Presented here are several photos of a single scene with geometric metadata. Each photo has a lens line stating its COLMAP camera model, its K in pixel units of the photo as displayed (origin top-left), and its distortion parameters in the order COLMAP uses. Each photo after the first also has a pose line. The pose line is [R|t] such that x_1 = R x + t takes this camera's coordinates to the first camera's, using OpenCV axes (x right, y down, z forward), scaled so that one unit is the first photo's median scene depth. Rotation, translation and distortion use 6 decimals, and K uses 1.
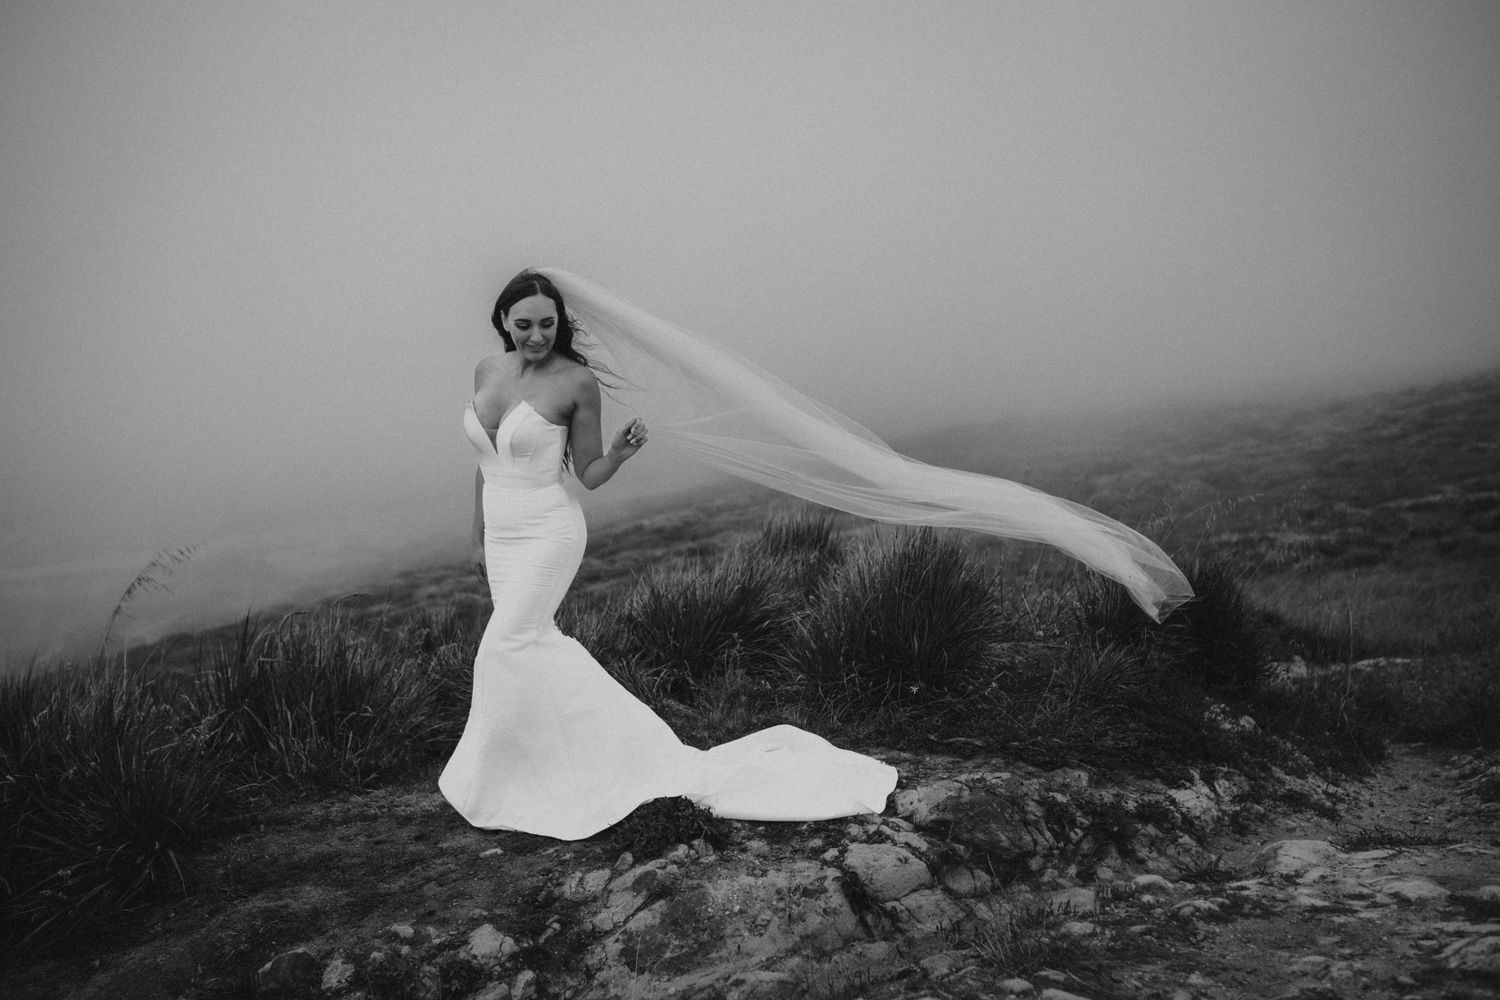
lens RADIAL K [[1511.7, 0, 739.4], [0, 1511.7, 498.4], [0, 0, 1]] dist [-0.030009, 0.031569]
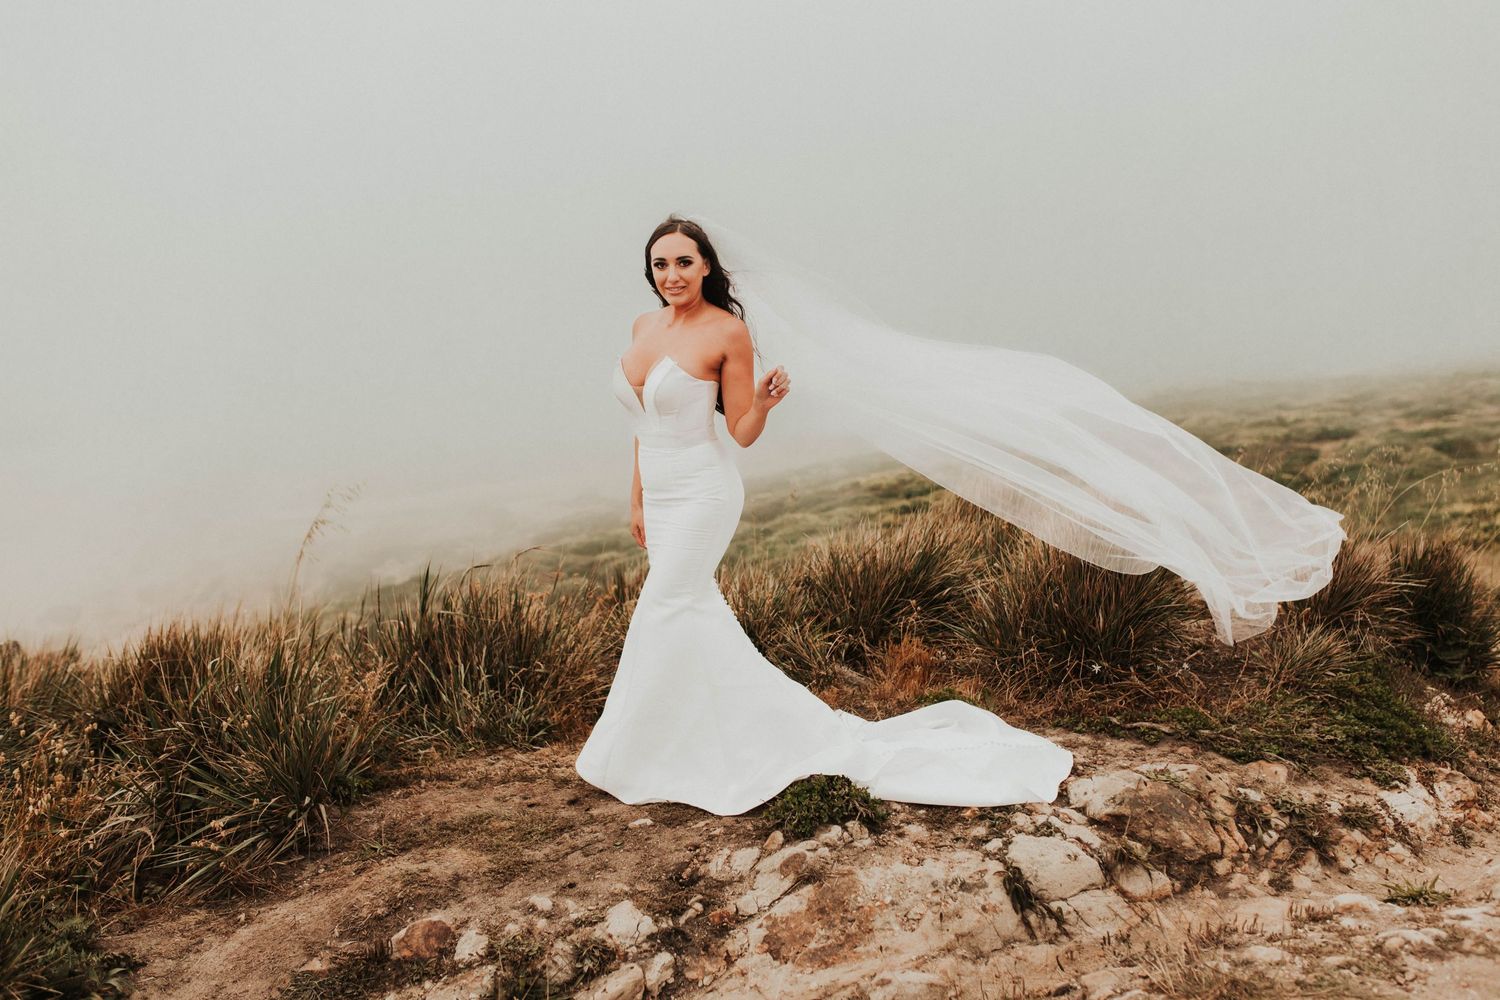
lens RADIAL K [[1447.5, 0, 750.0], [0, 1447.5, 500.0], [0, 0, 1]] dist [0.012903, 0.006609]
pose [[0.989682, 0.022226, -0.141550, 0.032976], [-0.017937, 0.999342, 0.031511, -0.003382], [0.142157, -0.028647, 0.989430, 0.095855]]
